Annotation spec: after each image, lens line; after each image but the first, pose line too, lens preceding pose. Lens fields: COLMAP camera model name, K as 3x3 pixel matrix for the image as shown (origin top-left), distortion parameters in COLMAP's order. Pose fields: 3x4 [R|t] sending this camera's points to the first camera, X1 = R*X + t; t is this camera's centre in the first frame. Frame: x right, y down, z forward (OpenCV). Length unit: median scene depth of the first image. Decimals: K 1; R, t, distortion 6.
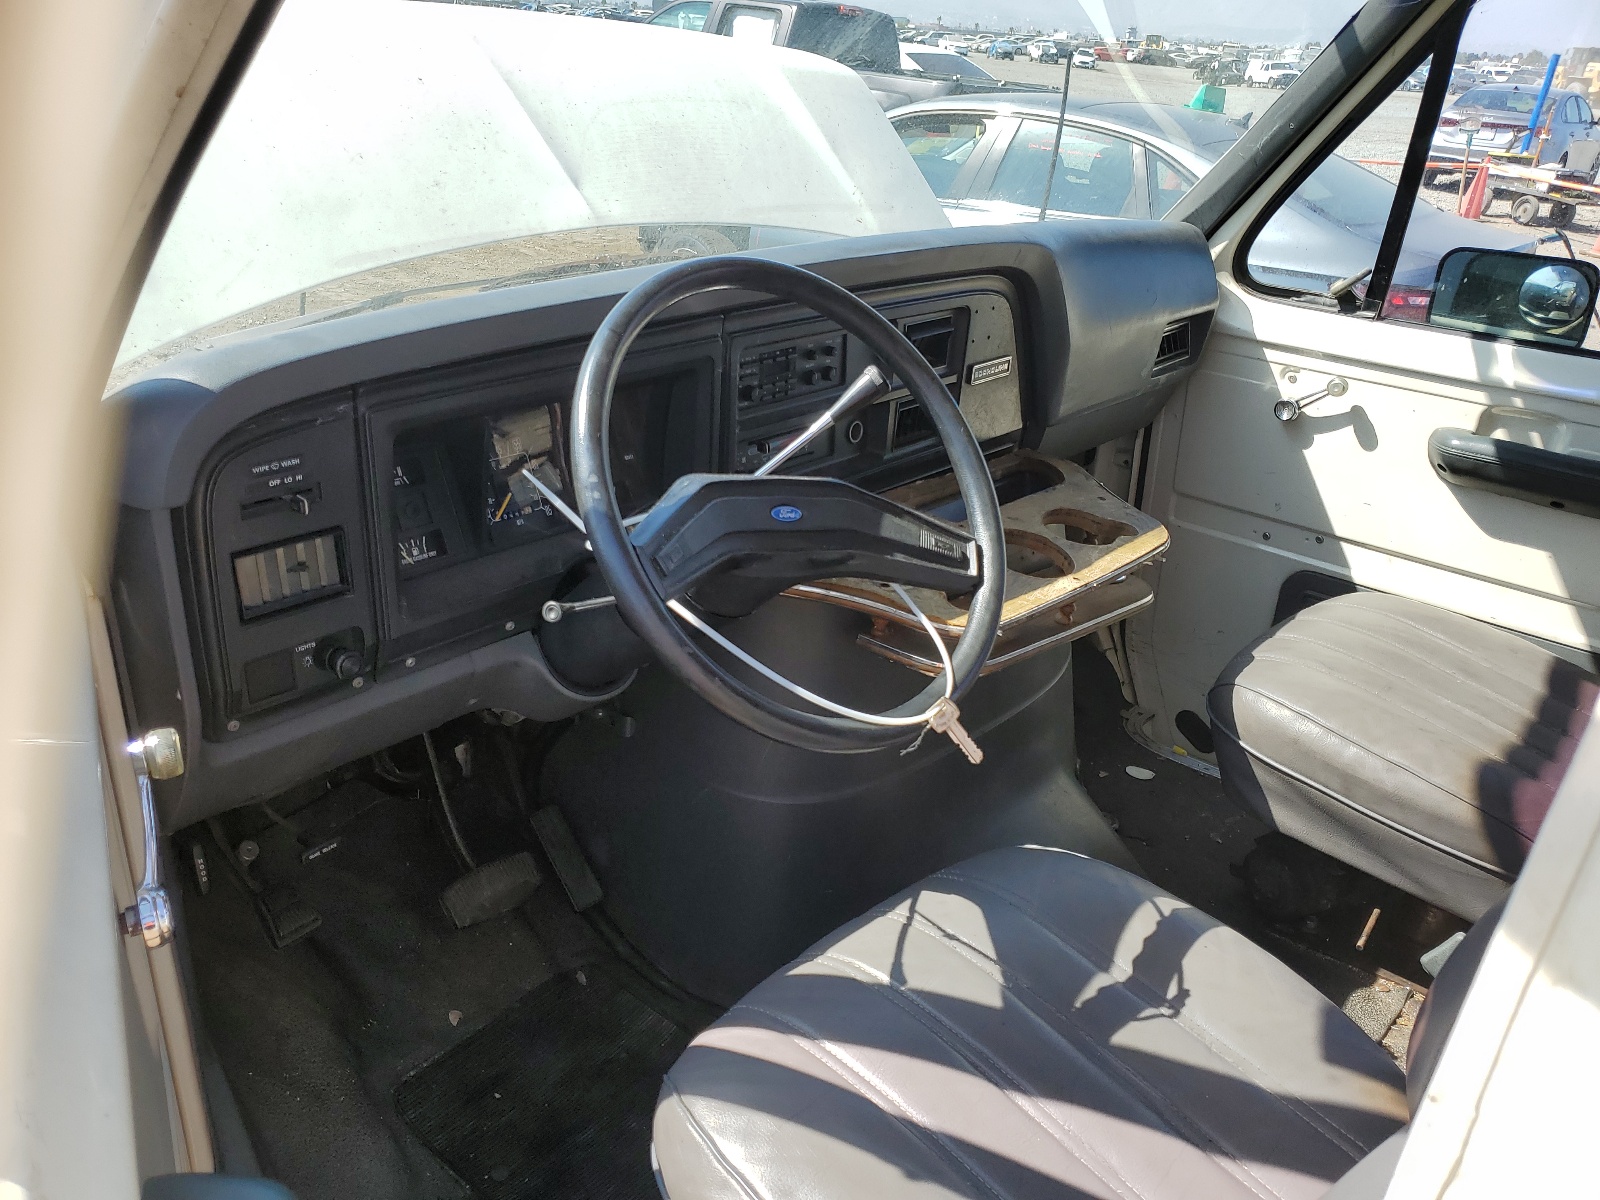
lens RADIAL K [[1203.8, 0, 801.1], [0, 1203.8, 604.9], [0, 0, 1]] dist [0.068896, -0.102085]
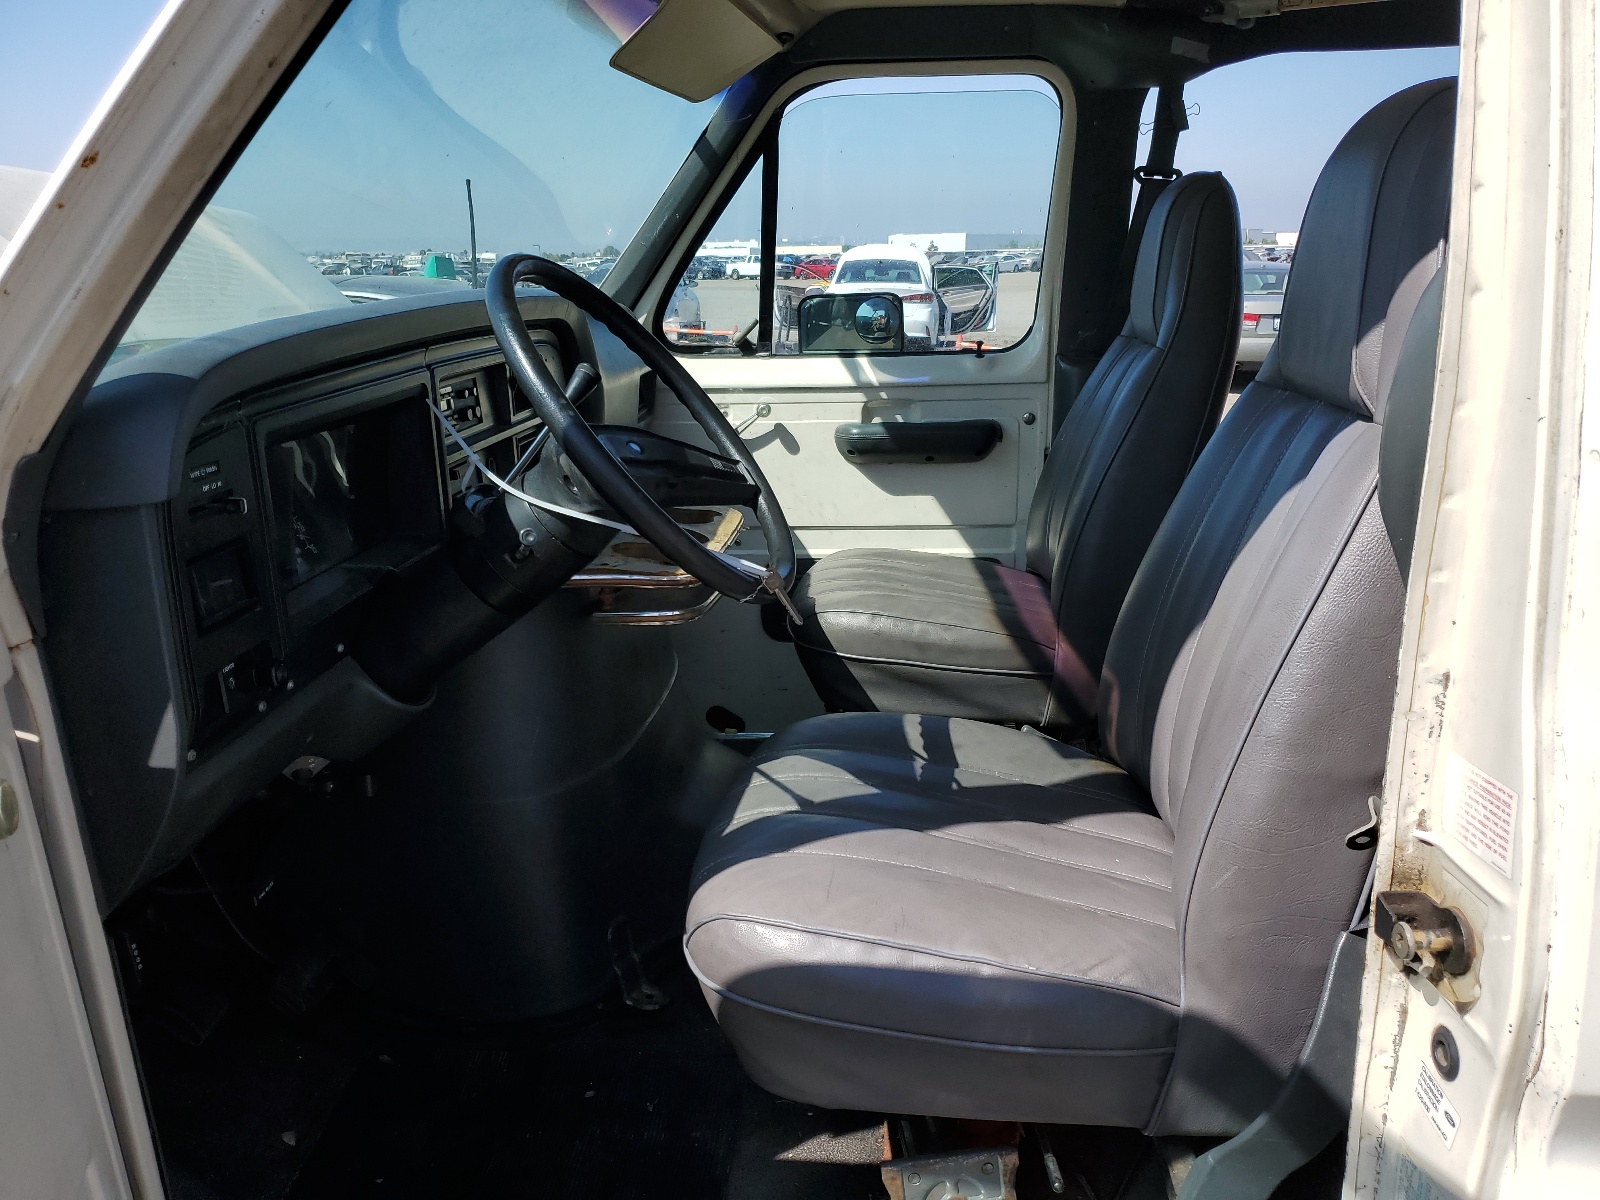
lens RADIAL K [[1203.8, 0, 801.1], [0, 1203.8, 604.9], [0, 0, 1]] dist [0.068896, -0.102085]
pose [[0.797947, -0.236434, 0.554418, -0.292417], [0.312660, 0.948780, -0.045385, 0.089914], [-0.515290, 0.209559, 0.831000, -0.033705]]
